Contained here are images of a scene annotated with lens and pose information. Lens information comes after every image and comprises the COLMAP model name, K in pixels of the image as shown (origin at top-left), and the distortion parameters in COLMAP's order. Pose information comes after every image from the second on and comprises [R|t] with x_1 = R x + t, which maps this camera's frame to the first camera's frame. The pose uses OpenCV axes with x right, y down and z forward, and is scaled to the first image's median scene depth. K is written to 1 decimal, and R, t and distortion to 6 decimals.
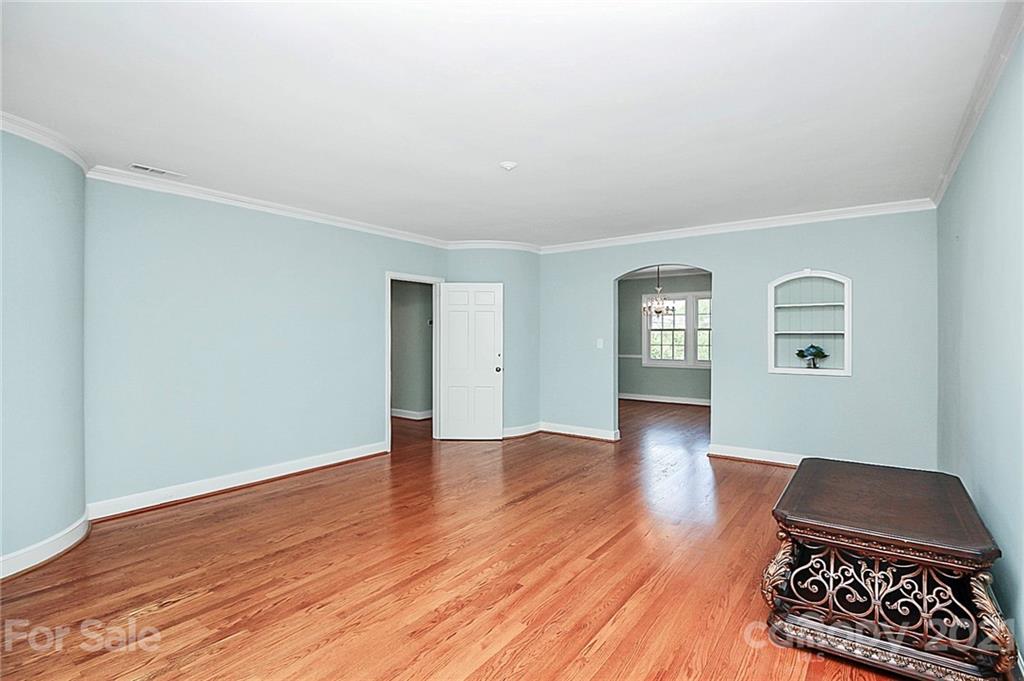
lens RADIAL K [[482.5, 0, 508.6], [0, 482.5, 335.7], [0, 0, 1]] dist [-0.003677, -0.002038]
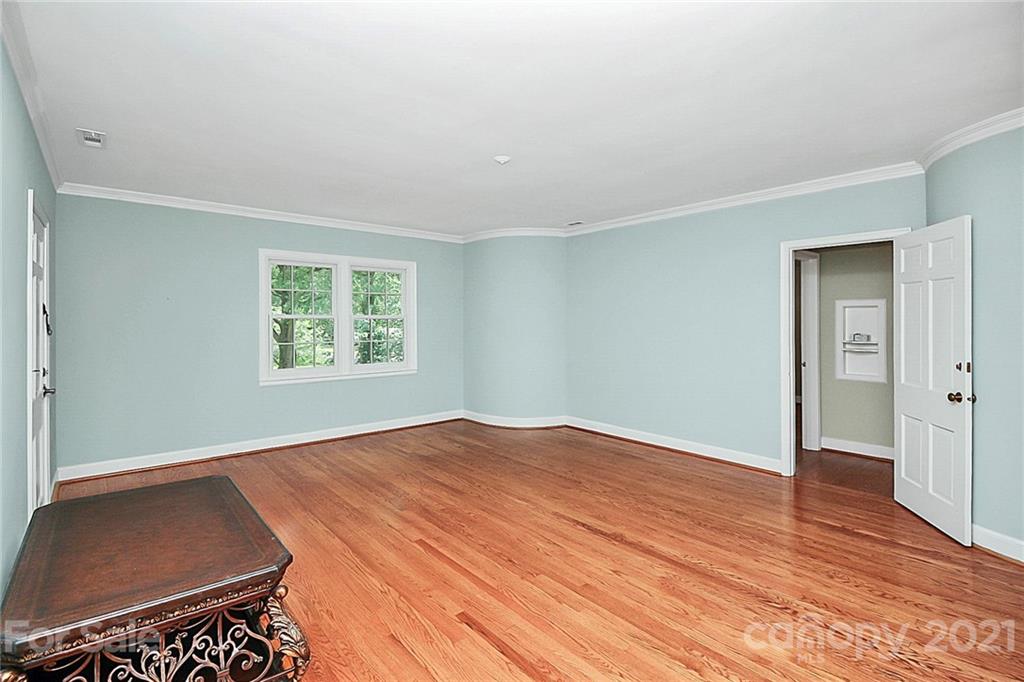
lens RADIAL K [[482.5, 0, 527.3], [0, 482.5, 324.3], [0, 0, 1]] dist [-0.003677, -0.002038]
pose [[-0.197254, 0.004119, -0.980344, 0.829293], [-0.003411, 0.999982, 0.004888, -0.007655], [0.980347, 0.004308, -0.197236, 1.041284]]
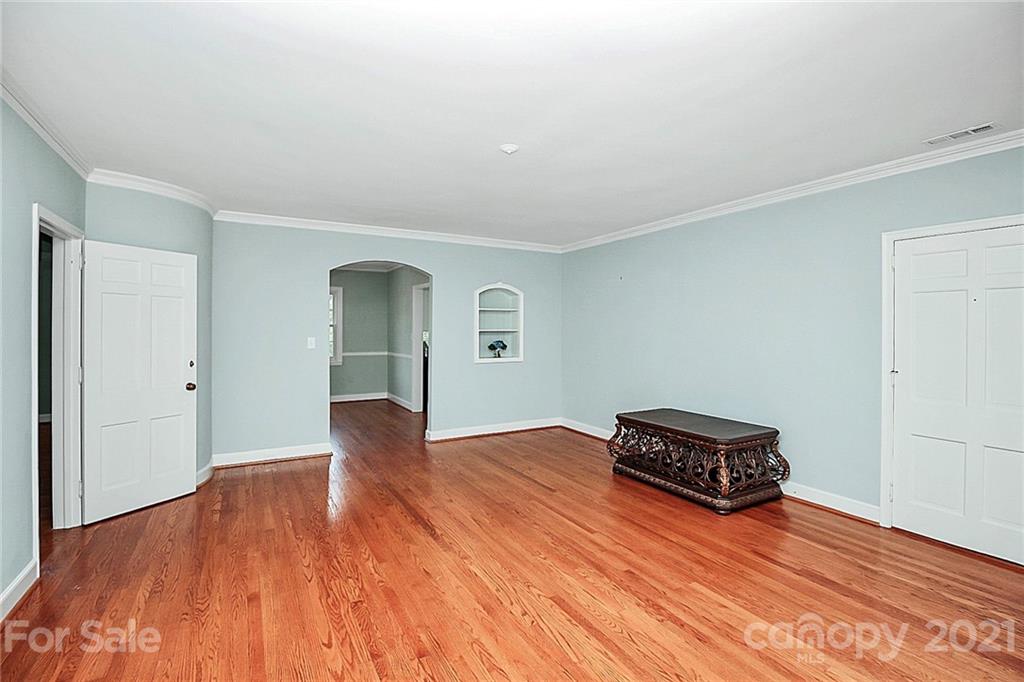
lens RADIAL K [[482.5, 0, 514.2], [0, 482.5, 334.9], [0, 0, 1]] dist [-0.003677, -0.002038]
pose [[0.404131, -0.011575, 0.914628, -0.682092], [0.000495, 0.999923, 0.012436, -0.012745], [-0.914701, -0.004573, 0.404105, 0.518935]]
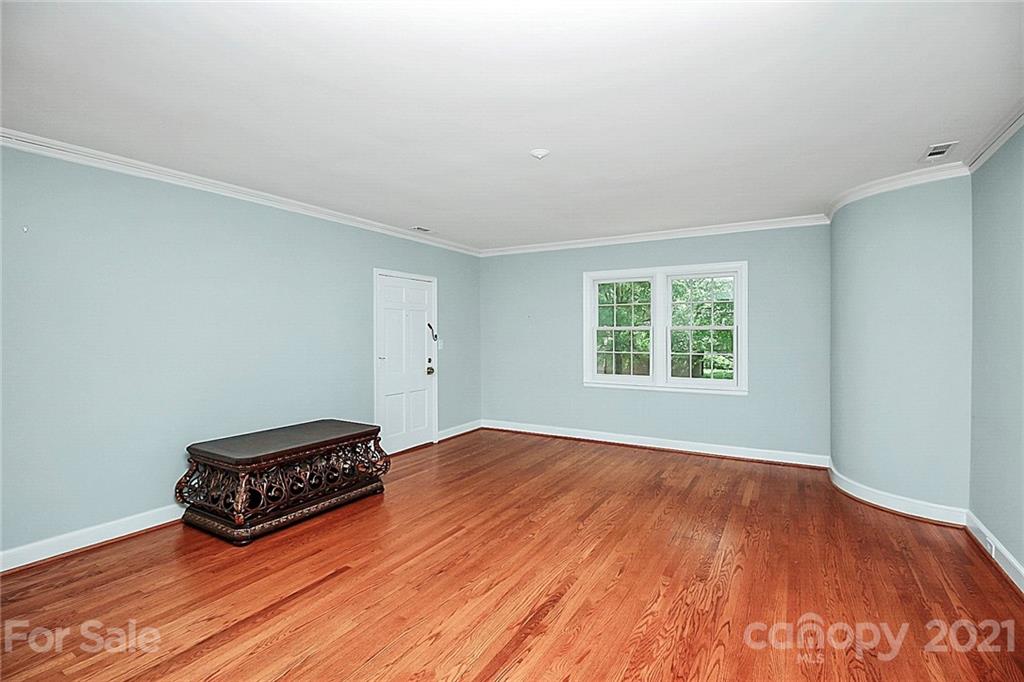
lens RADIAL K [[482.5, 0, 514.6], [0, 482.5, 334.2], [0, 0, 1]] dist [-0.003677, -0.002038]
pose [[-0.992866, 0.001437, -0.119224, 0.132366], [0.000491, 0.999968, 0.007957, -0.013525], [0.119232, 0.007842, -0.992835, 1.585923]]
